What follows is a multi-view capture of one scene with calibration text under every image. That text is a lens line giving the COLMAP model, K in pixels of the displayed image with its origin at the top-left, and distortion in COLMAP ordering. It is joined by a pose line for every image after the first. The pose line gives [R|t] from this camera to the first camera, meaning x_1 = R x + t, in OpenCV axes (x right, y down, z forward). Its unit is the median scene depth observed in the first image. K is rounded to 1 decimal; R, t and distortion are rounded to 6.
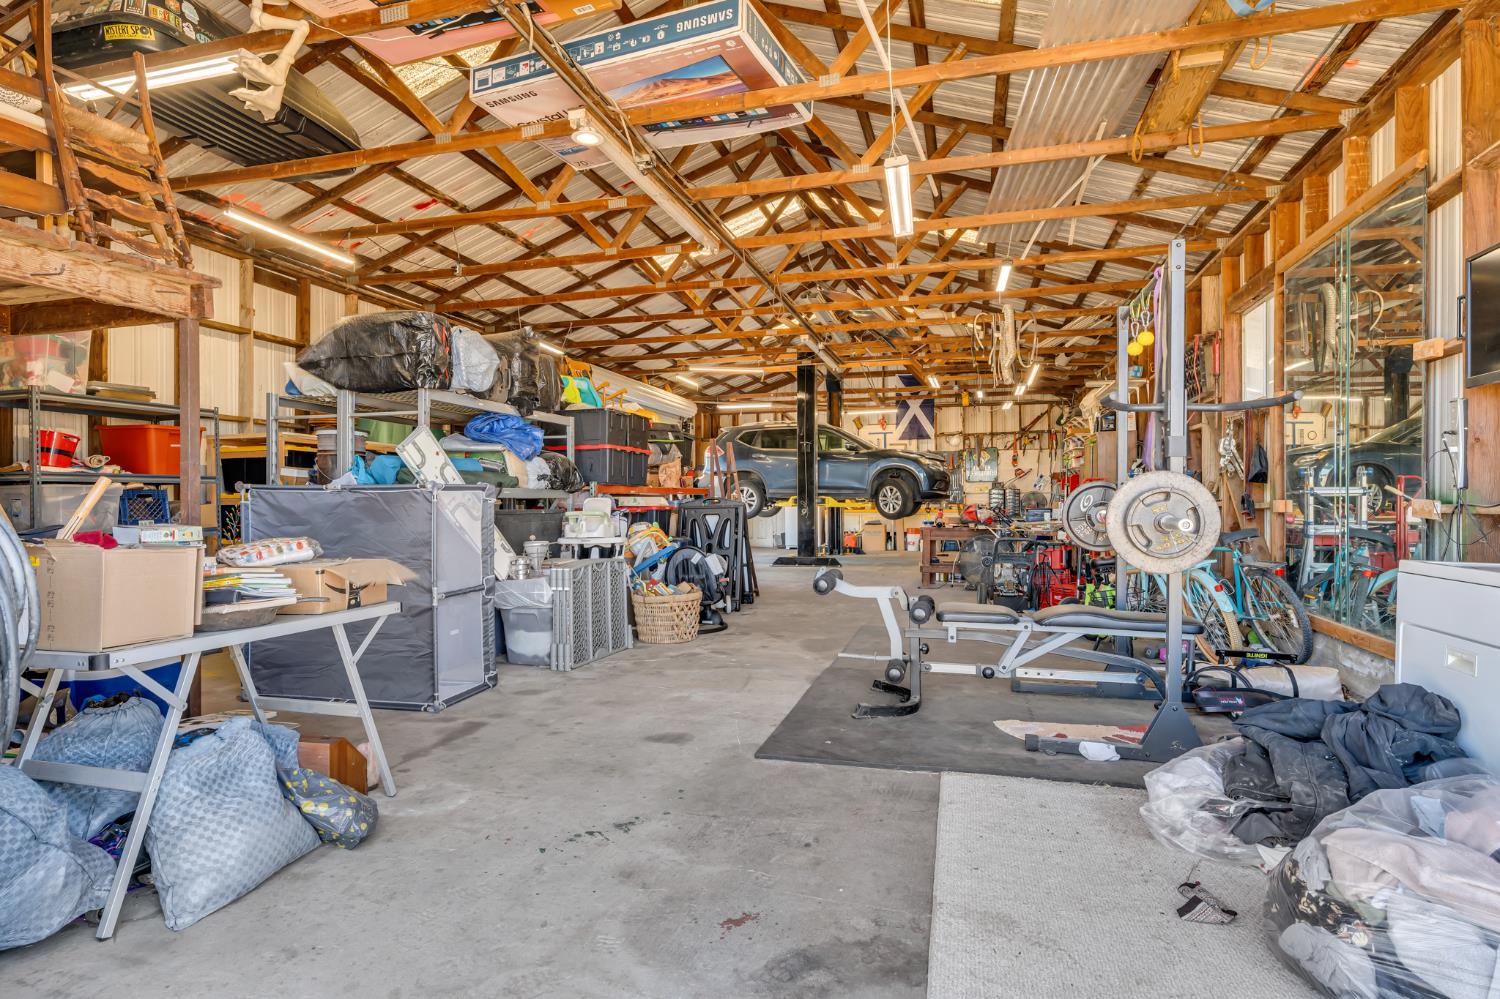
lens RADIAL K [[798.2, 0, 744.5], [0, 798.2, 500.7], [0, 0, 1]] dist [0.002535, 0.000029]
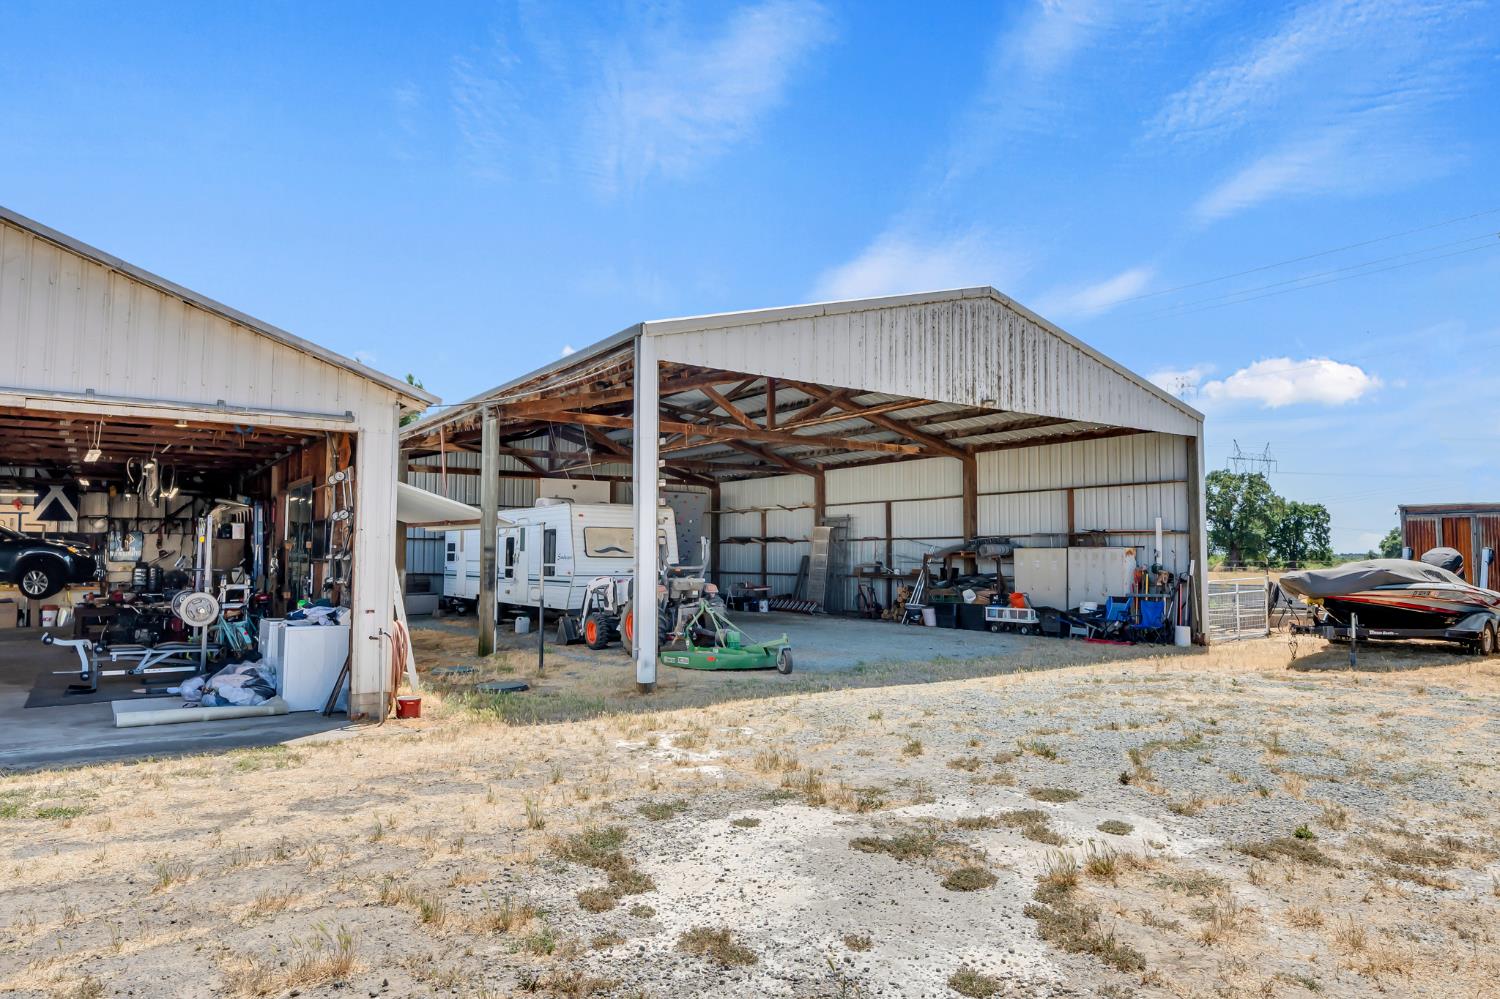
lens RADIAL K [[930.0, 0, 744.0], [0, 930.0, 496.5], [0, 0, 1]] dist [0.003143, -0.000767]
pose [[0.638020, 0.051772, 0.768277, -0.193068], [-0.002819, 0.997888, -0.064904, -0.038493], [-0.770014, 0.039244, 0.636818, -0.616506]]
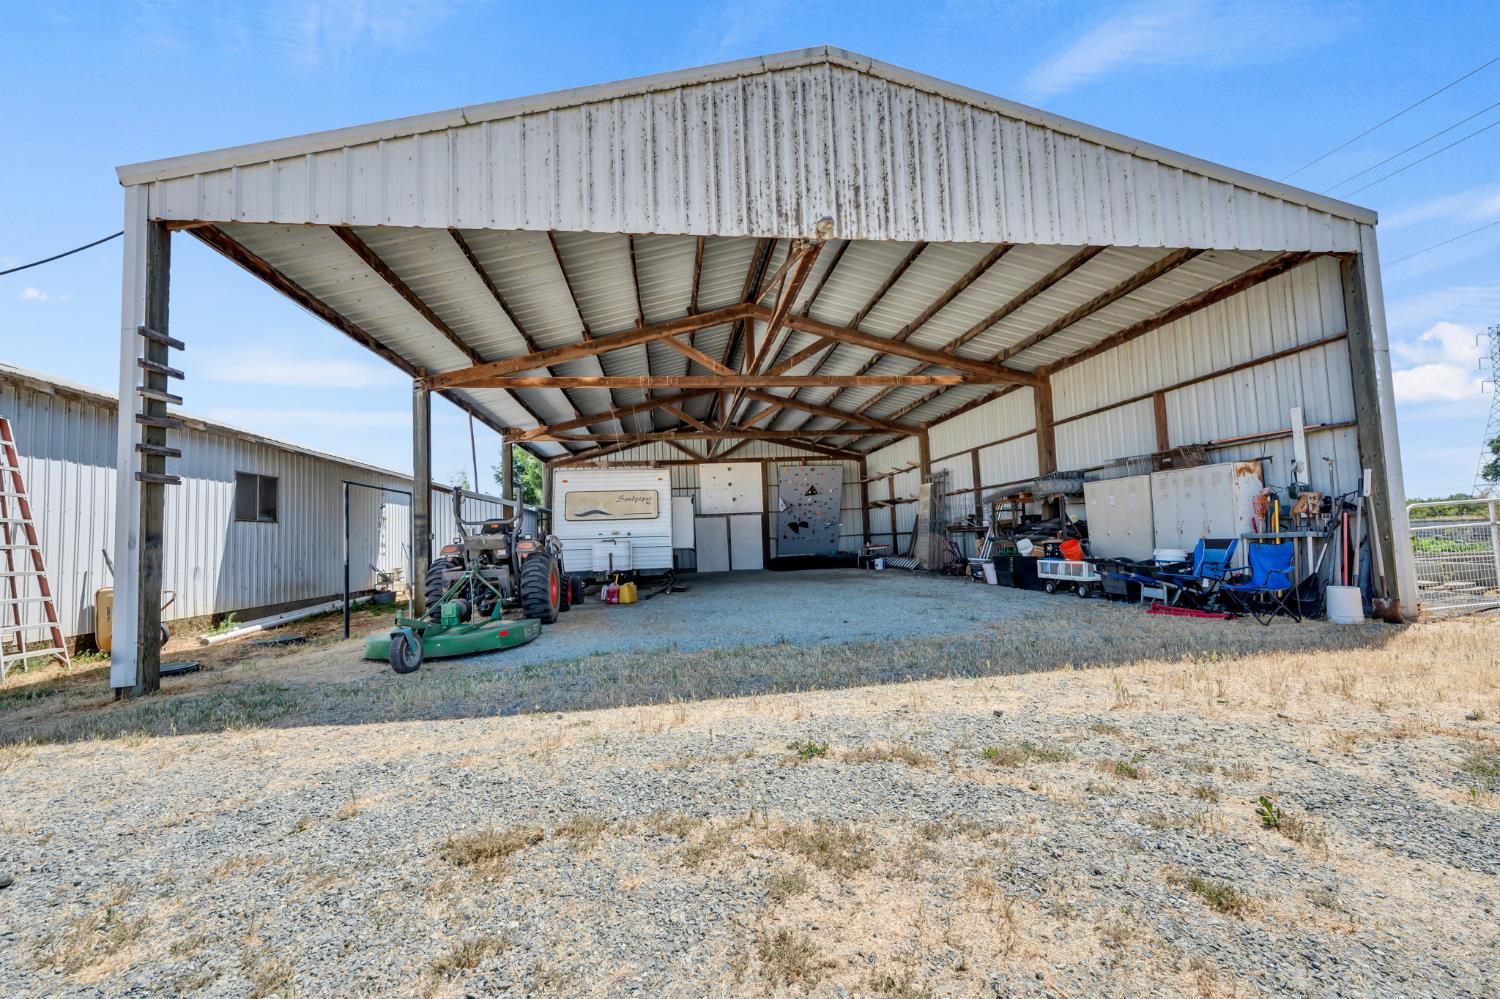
lens RADIAL K [[602.2, 0, 749.2], [0, 602.2, 500.5], [0, 0, 1]] dist [0.003260, 0.000401]
pose [[0.917413, -0.012290, 0.397747, 0.558443], [0.041307, 0.997065, -0.064465, -0.001382], [-0.395787, 0.075571, 0.915228, -0.511728]]
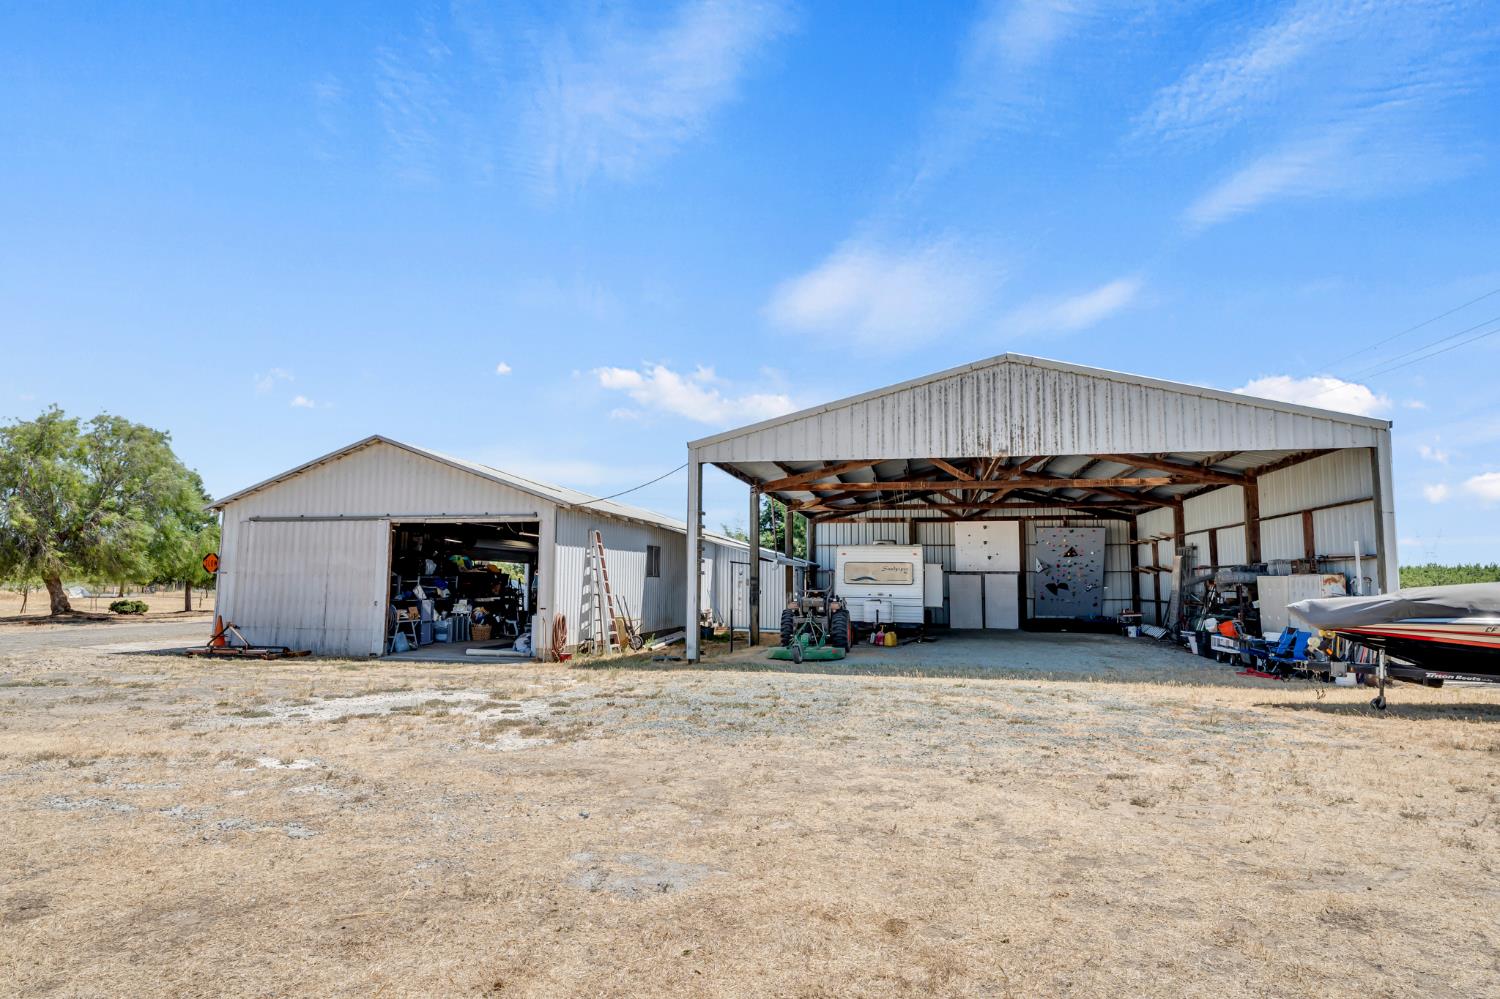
lens RADIAL K [[835.8, 0, 743.5], [0, 835.8, 499.1], [0, 0, 1]] dist [-0.001484, 0.000341]
pose [[0.998219, 0.012640, 0.058303, 0.367983], [-0.006758, 0.994963, -0.100012, -0.037850], [-0.059274, 0.099439, 0.993277, -1.234917]]
